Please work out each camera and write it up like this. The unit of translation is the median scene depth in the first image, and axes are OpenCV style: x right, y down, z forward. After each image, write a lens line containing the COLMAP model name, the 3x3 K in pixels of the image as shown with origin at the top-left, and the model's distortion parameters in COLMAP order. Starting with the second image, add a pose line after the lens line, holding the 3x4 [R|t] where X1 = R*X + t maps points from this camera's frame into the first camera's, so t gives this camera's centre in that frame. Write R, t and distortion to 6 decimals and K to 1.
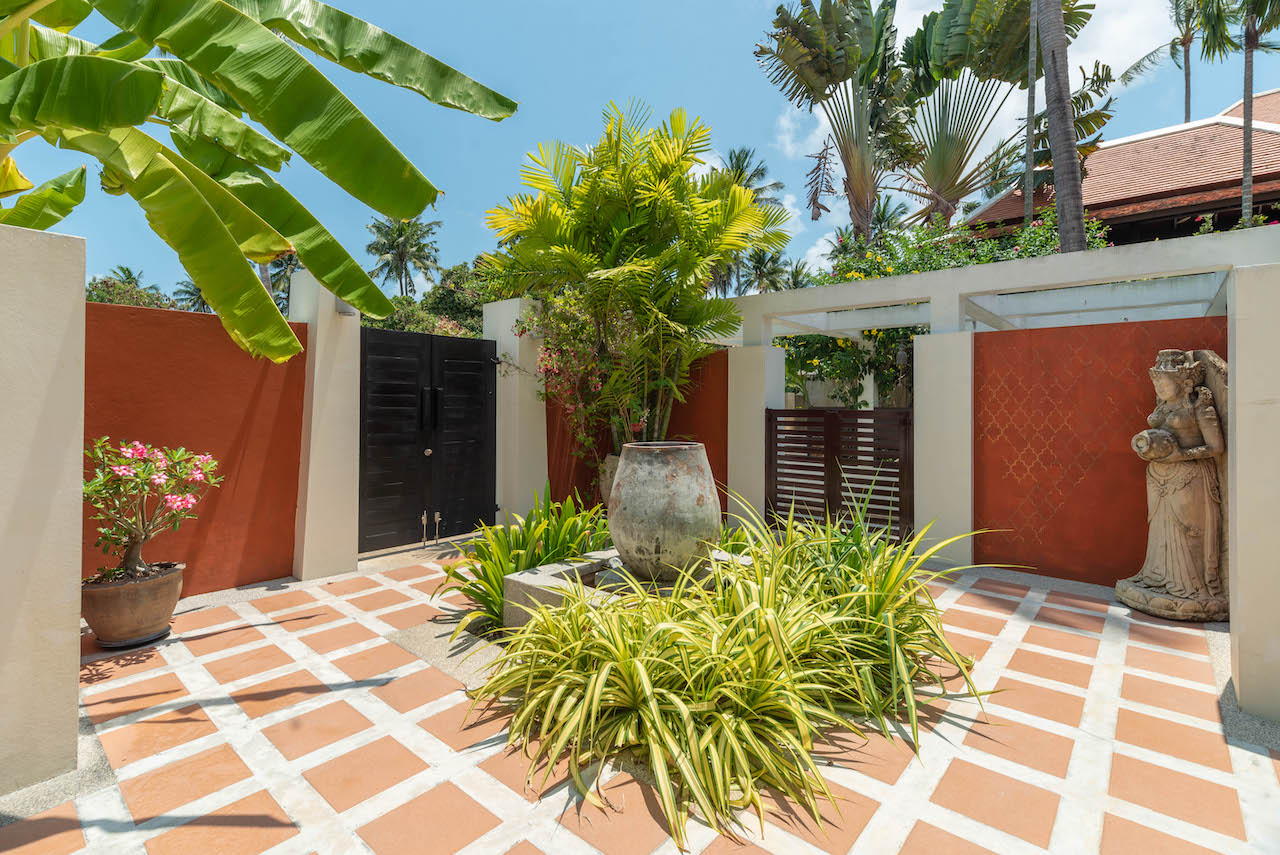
lens RADIAL K [[568.3, 0, 652.3], [0, 568.3, 372.4], [0, 0, 1]] dist [0.001999, 0.000317]
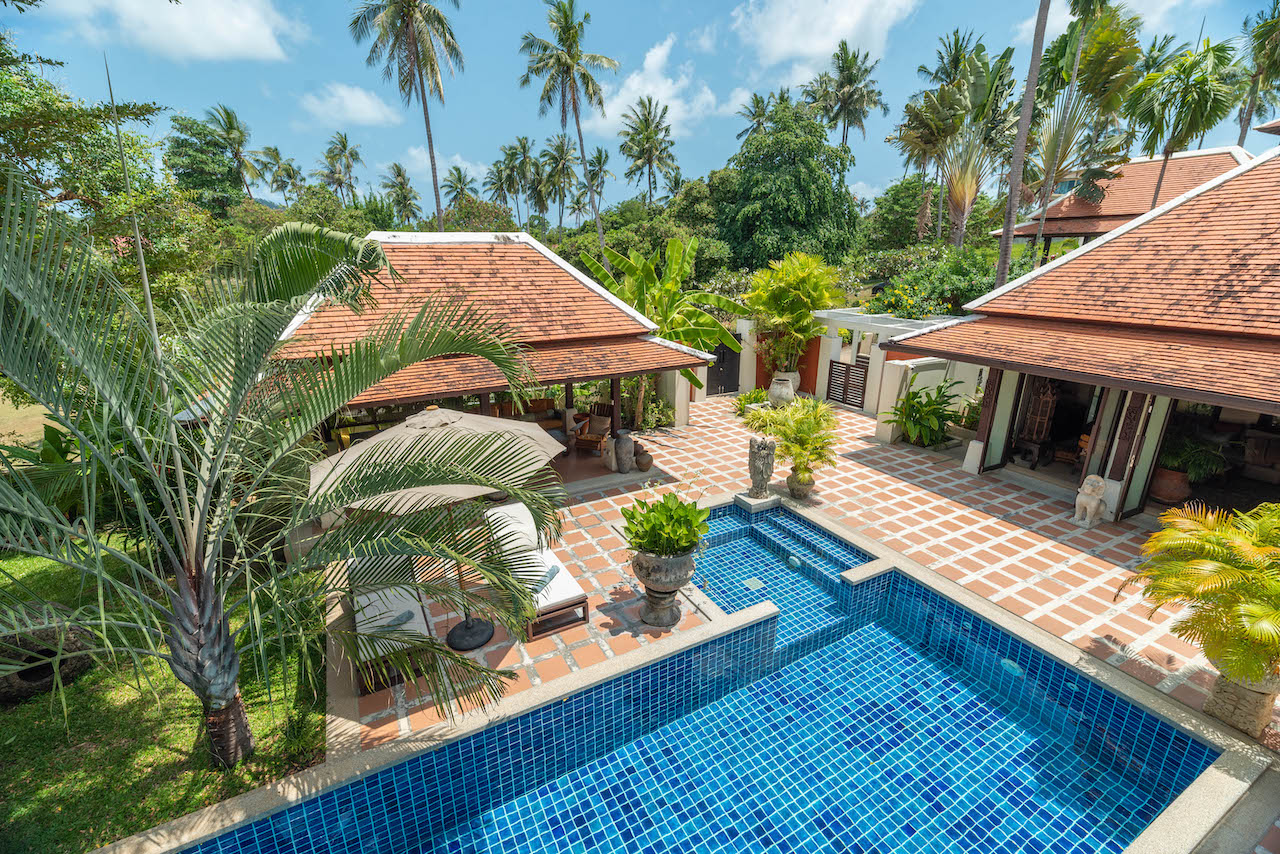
lens RADIAL K [[555.1, 0, 640.0], [0, 555.1, 427.0], [0, 0, 1]] dist [0.002528, 0.000547]
pose [[0.924152, 0.106311, -0.366935, 0.575757], [0.030373, 0.937012, 0.347975, -0.979615], [0.380816, -0.332727, 0.862712, -2.999149]]
